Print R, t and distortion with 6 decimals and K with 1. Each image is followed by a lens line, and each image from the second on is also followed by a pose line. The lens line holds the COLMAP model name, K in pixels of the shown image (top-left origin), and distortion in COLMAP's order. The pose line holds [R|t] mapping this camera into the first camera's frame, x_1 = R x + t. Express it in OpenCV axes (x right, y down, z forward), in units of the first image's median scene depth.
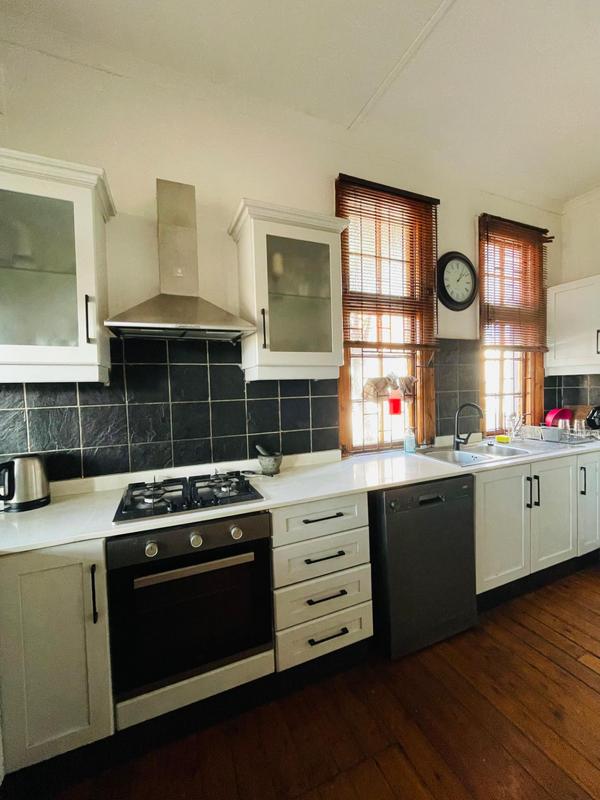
lens RADIAL K [[325.8, 0, 298.5], [0, 325.8, 399.2], [0, 0, 1]] dist [0.000636, -0.000437]
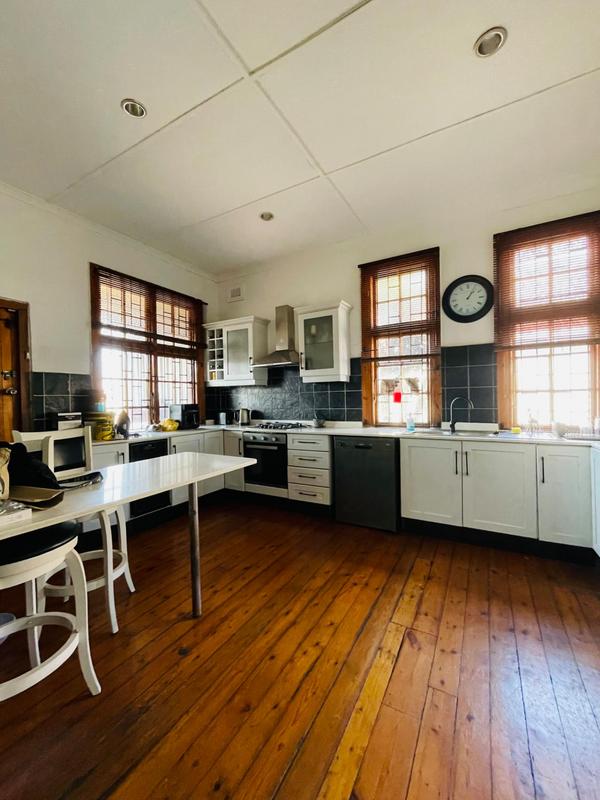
lens RADIAL K [[325.8, 0, 303.7], [0, 325.8, 401.4], [0, 0, 1]] dist [0.000636, -0.000437]
pose [[0.603445, 0.021999, -0.797101, 1.251443], [-0.024763, 0.999654, 0.008843, 0.036753], [0.797020, 0.014403, 0.603781, -0.273631]]
